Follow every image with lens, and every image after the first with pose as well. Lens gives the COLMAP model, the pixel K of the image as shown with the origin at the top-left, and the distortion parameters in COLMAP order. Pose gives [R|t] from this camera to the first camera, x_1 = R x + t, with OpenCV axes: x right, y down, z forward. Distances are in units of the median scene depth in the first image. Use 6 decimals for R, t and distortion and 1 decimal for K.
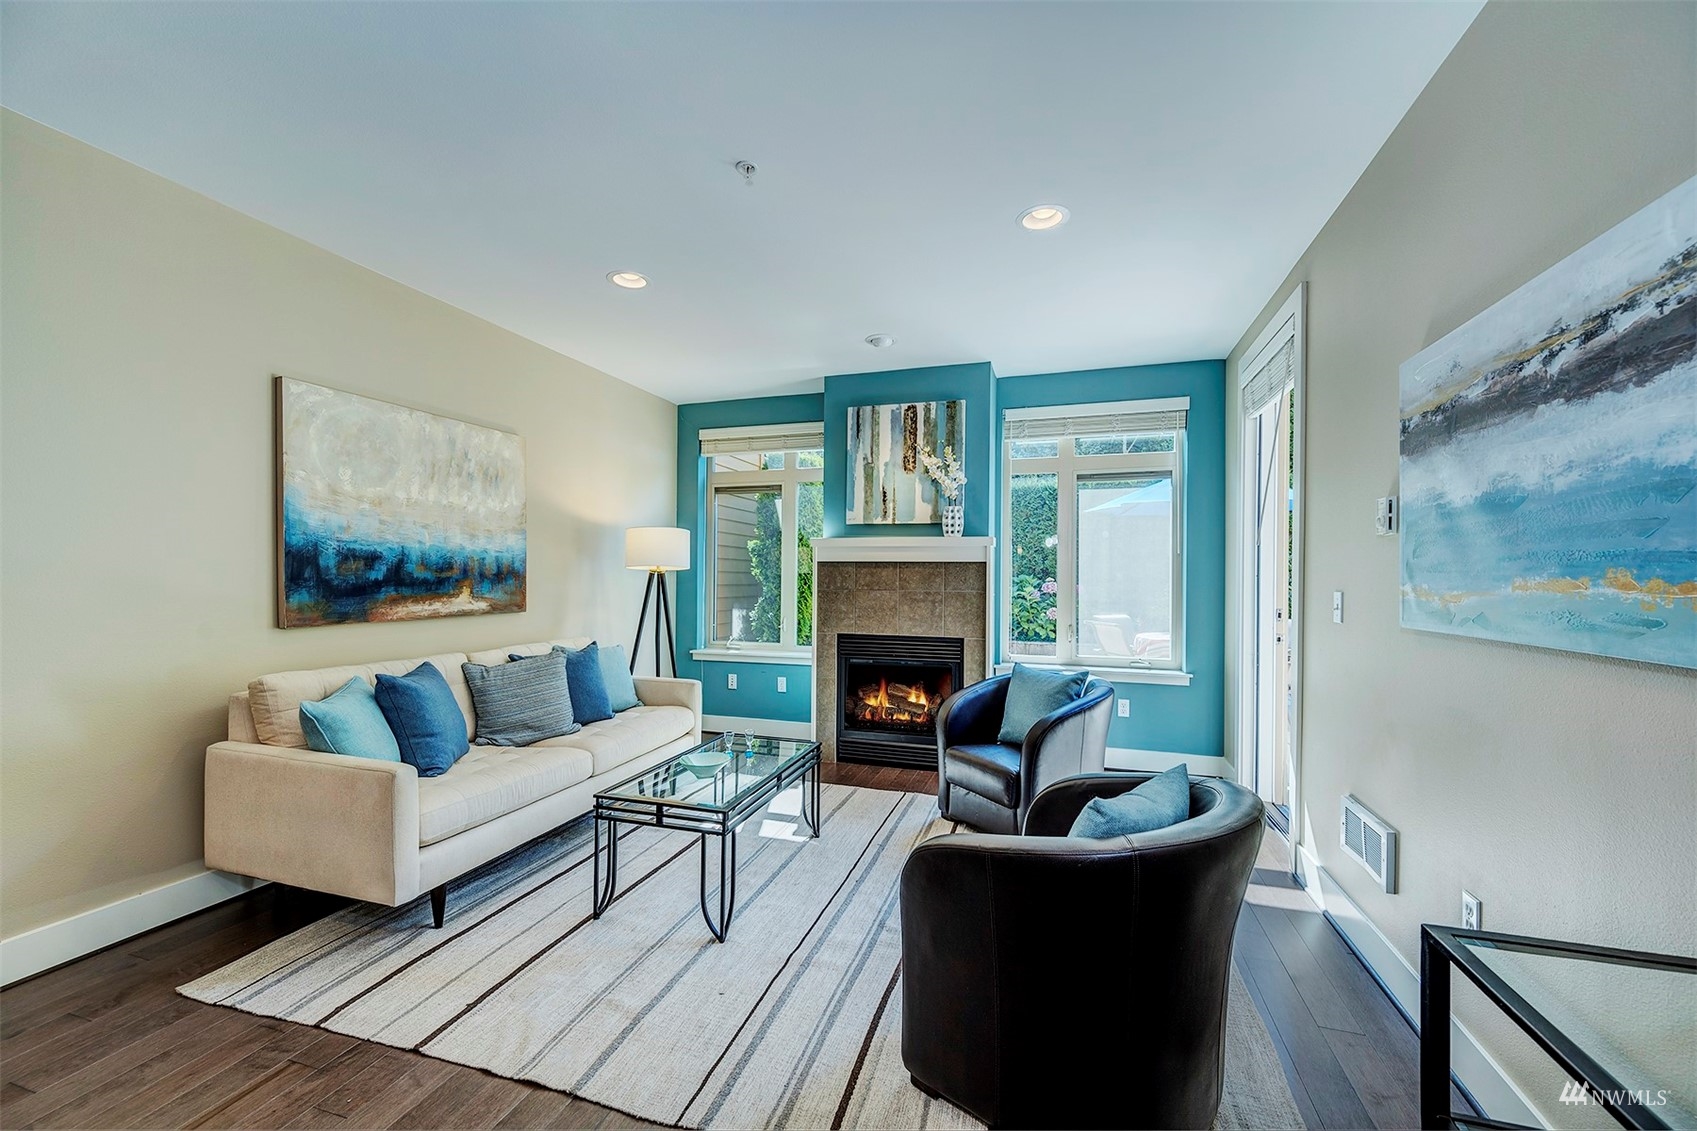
lens RADIAL K [[669.2, 0, 852.5], [0, 669.2, 574.7], [0, 0, 1]] dist [0.001744, 0.000048]
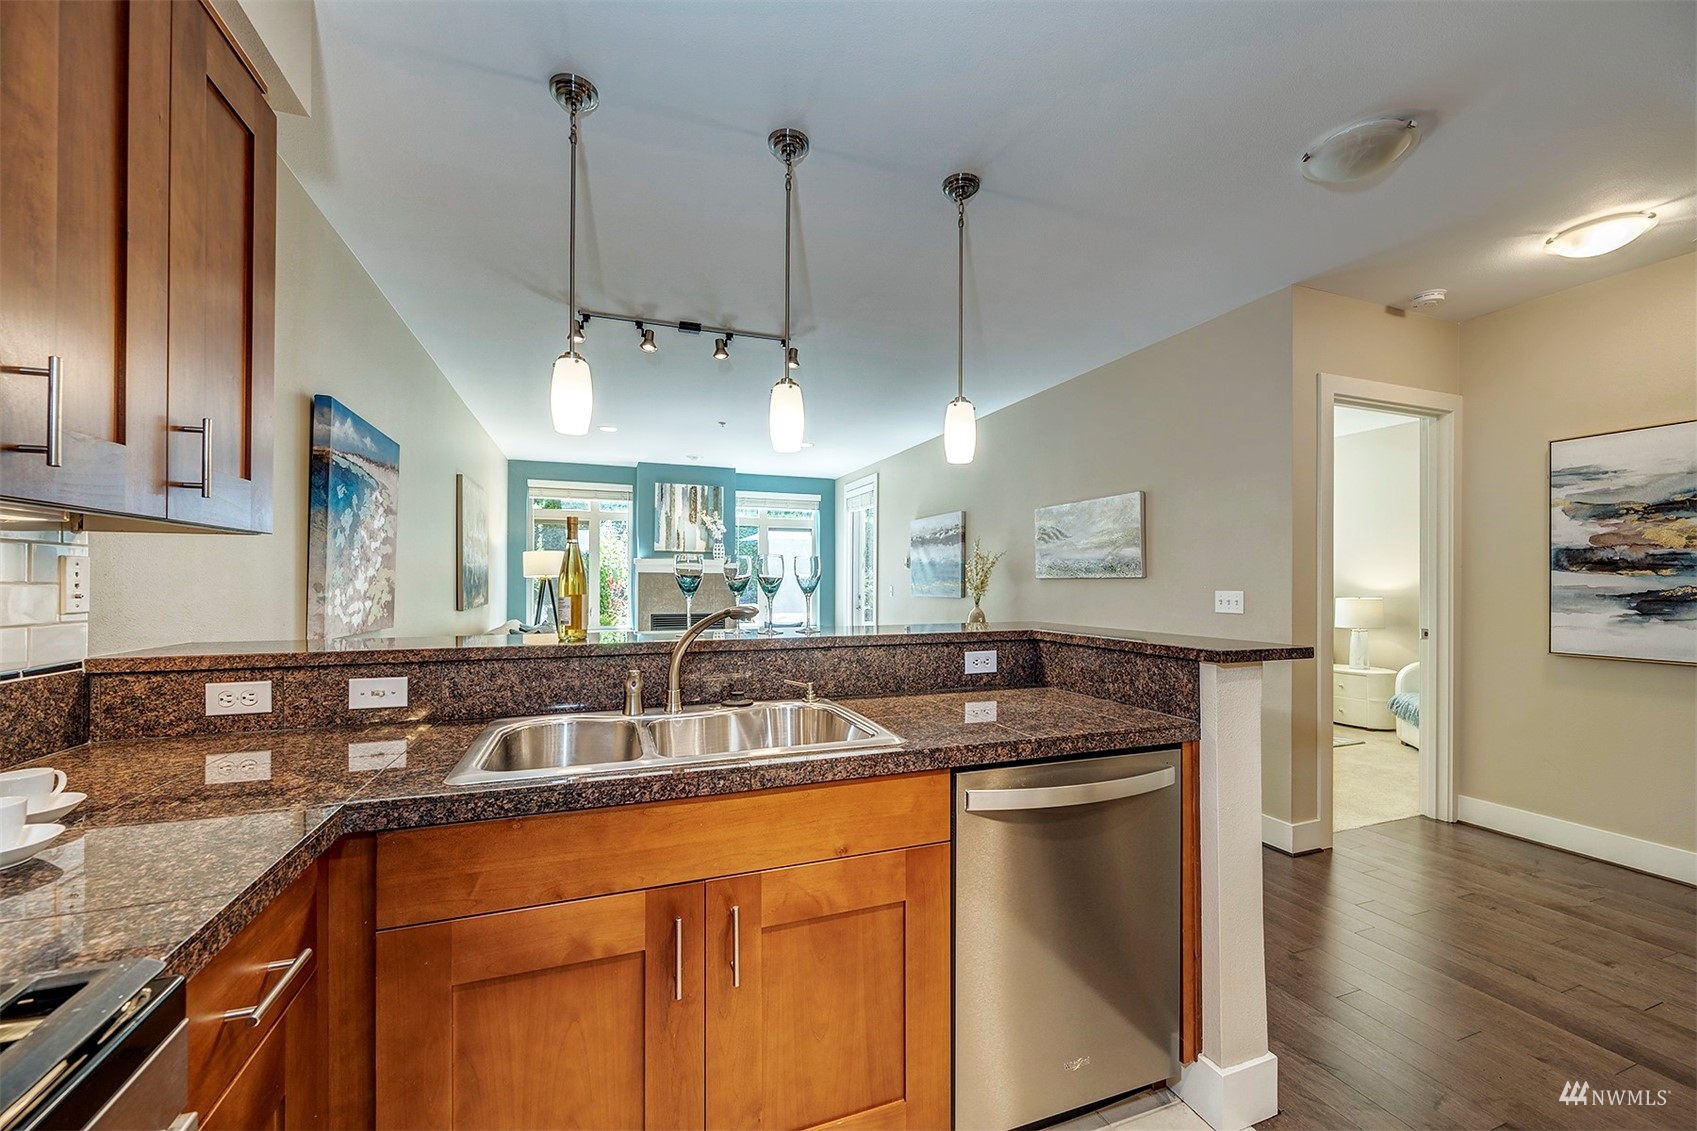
lens RADIAL K [[669.2, 0, 857.1], [0, 669.2, 577.0], [0, 0, 1]] dist [0.001744, 0.000048]
pose [[0.777295, 0.001776, 0.629134, -0.784423], [-0.001109, 0.999998, -0.001453, -0.007022], [-0.629135, 0.000432, 0.777296, -0.756182]]
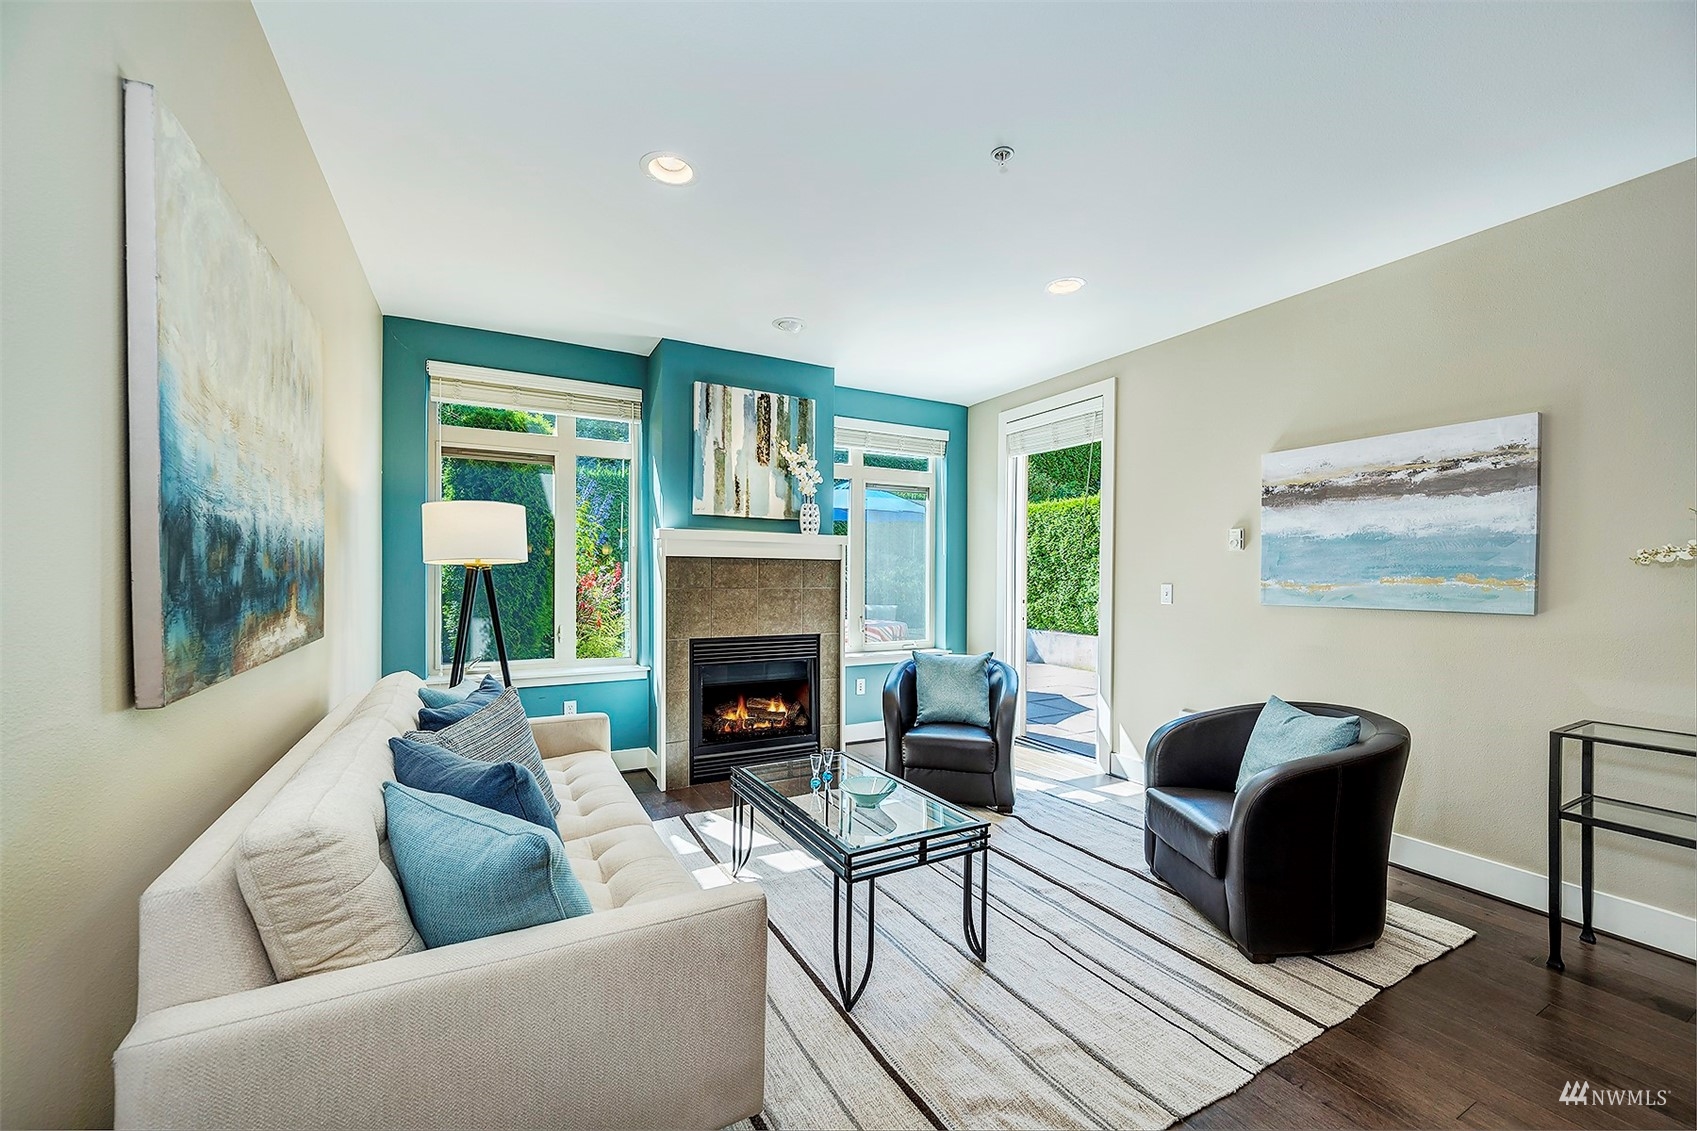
lens RADIAL K [[669.2, 0, 857.8], [0, 669.2, 575.0], [0, 0, 1]] dist [0.001744, 0.000048]
pose [[0.686219, -0.002568, 0.727391, -0.574053], [-0.004095, 0.999964, 0.007393, -0.003420], [-0.727384, -0.008052, 0.686184, 0.275228]]
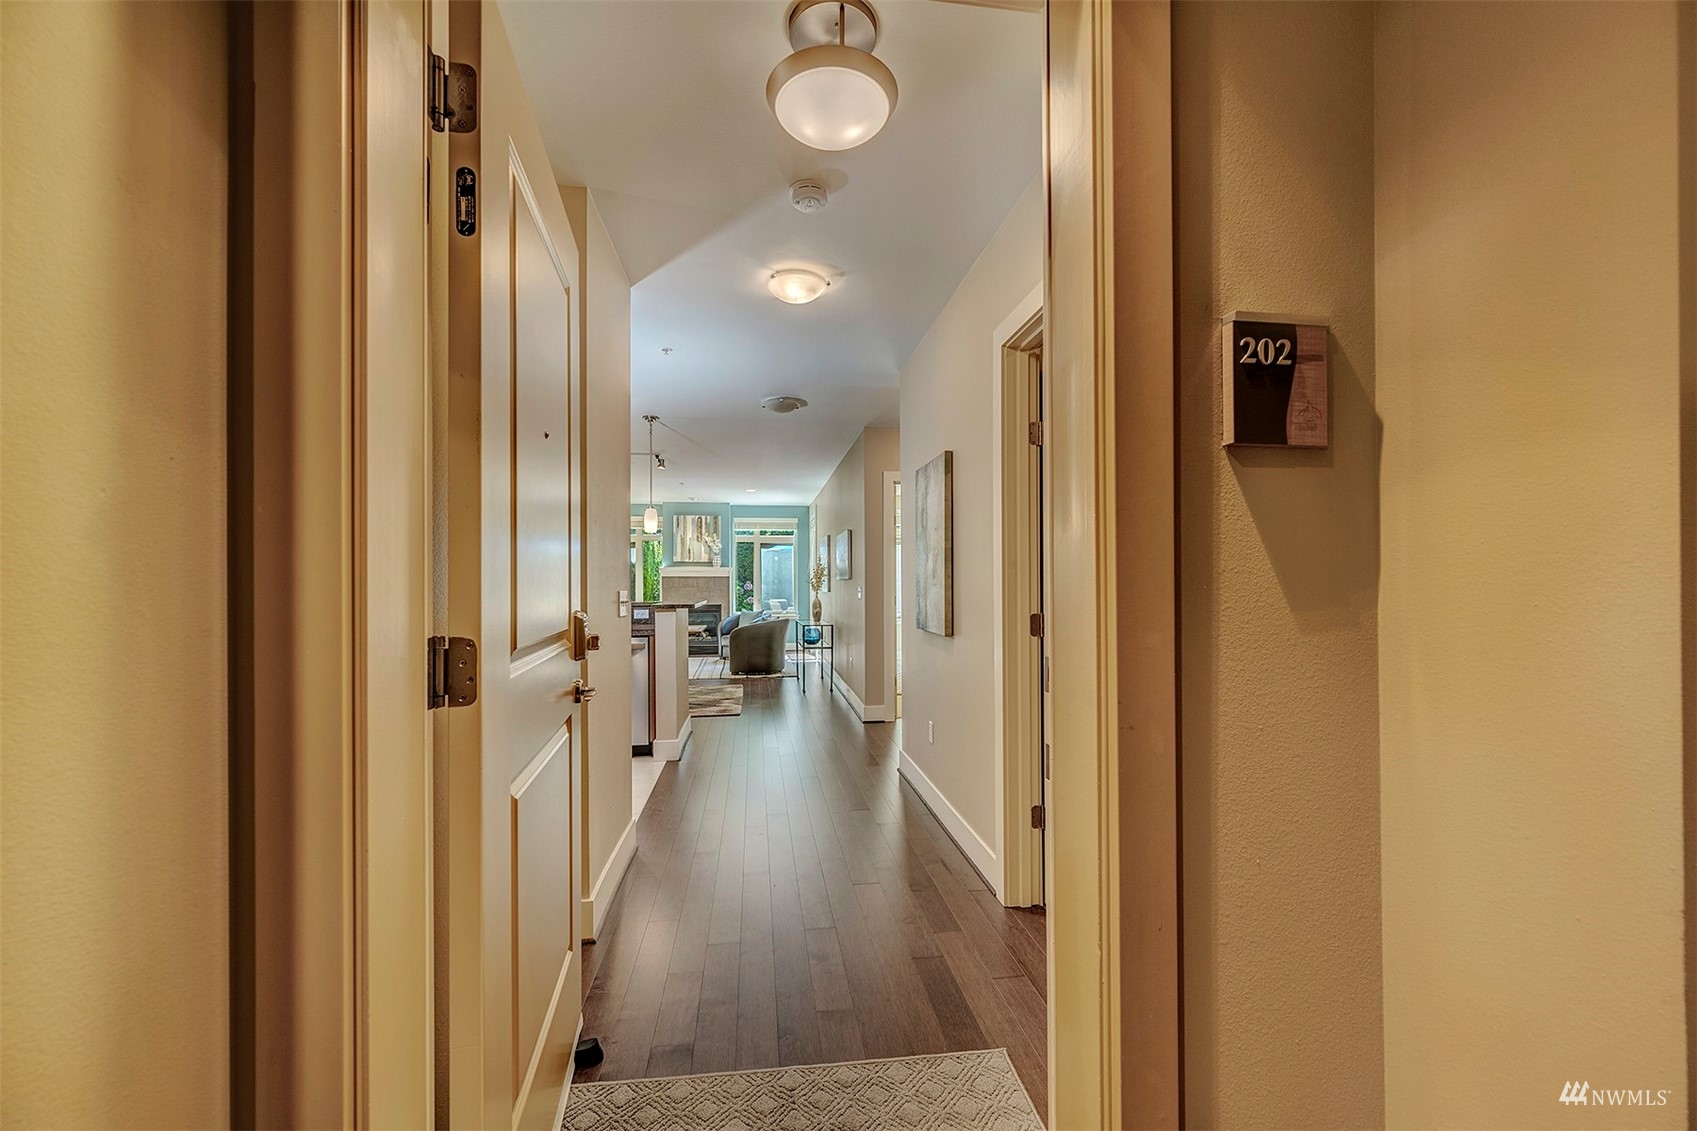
lens RADIAL K [[669.2, 0, 849.7], [0, 669.2, 576.7], [0, 0, 1]] dist [0.001744, 0.000048]
pose [[0.903490, -0.004739, 0.428583, -0.563153], [0.007121, 0.999967, -0.003956, -0.004183], [-0.428550, 0.006627, 0.903494, -1.799002]]
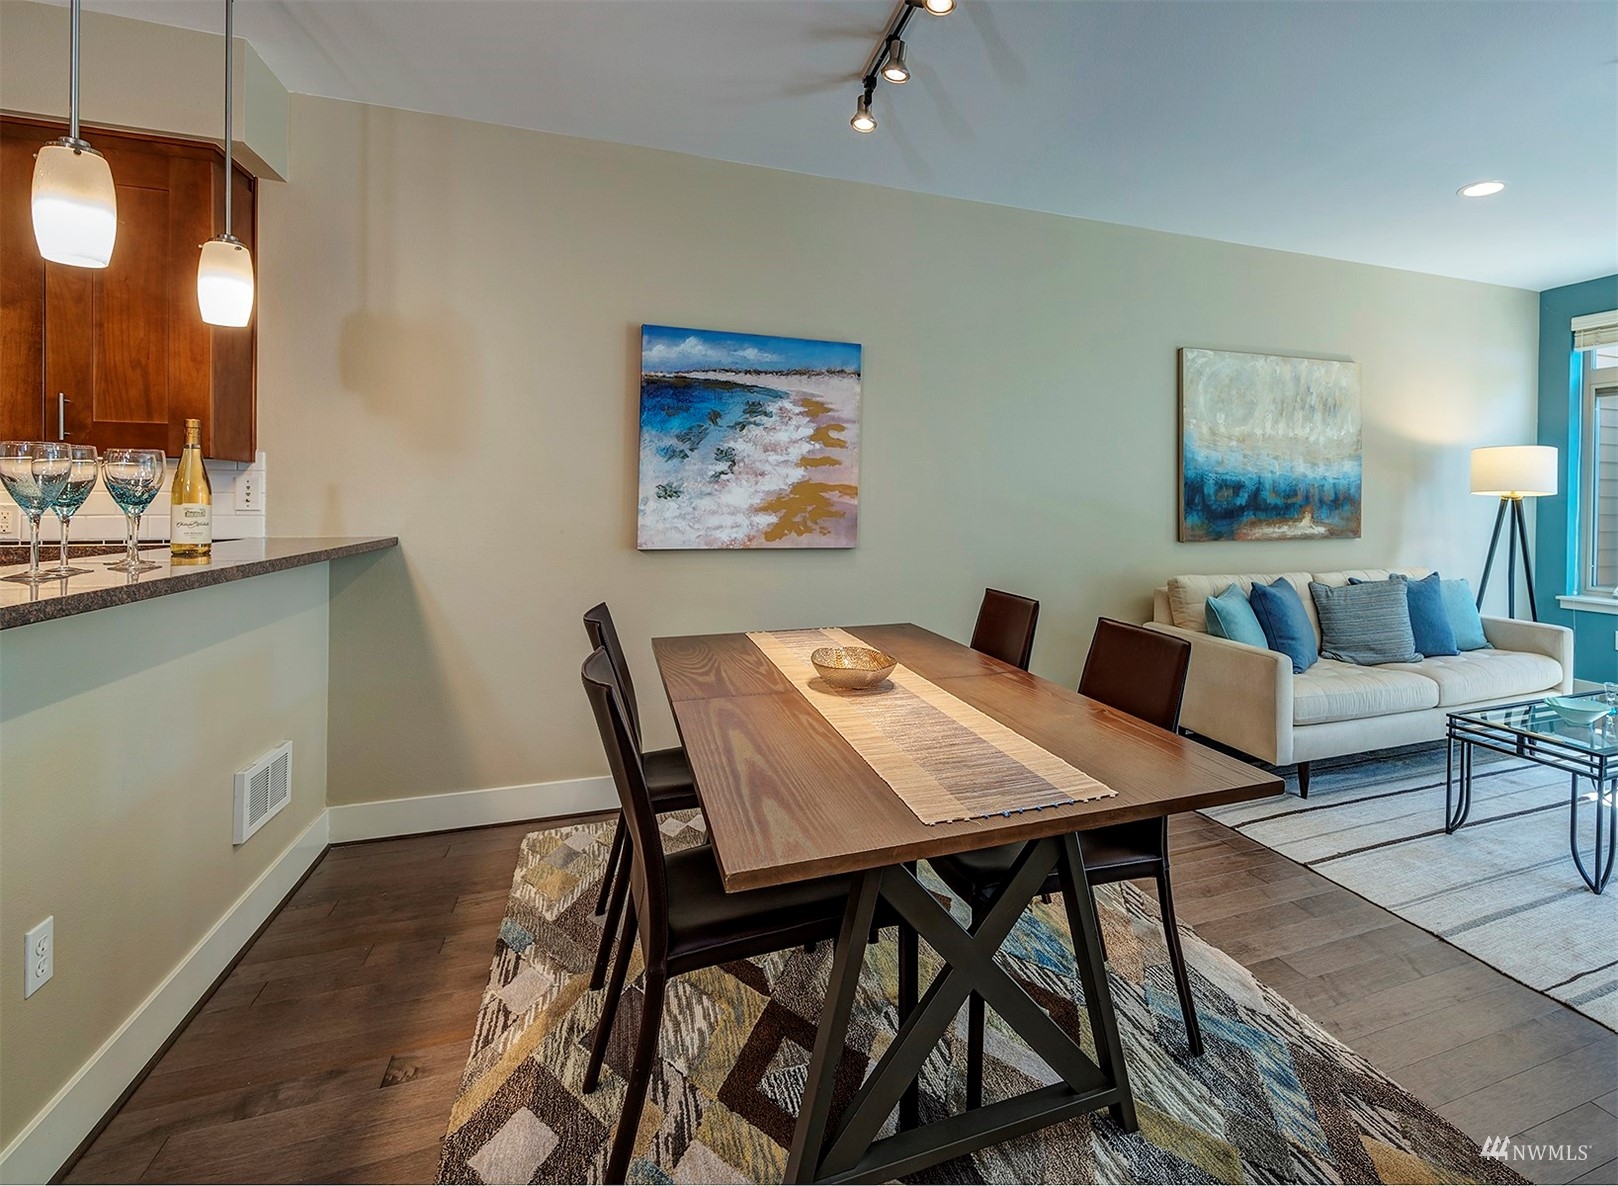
lens RADIAL K [[827.0, 0, 962.5], [0, 827.0, 501.0], [0, 0, 1]] dist [-0.002674, -0.000456]
pose [[0.652380, 0.003931, -0.757882, 0.056620], [-0.003299, 0.999992, 0.002347, -0.000854], [0.757885, 0.000969, 0.652387, -0.246436]]
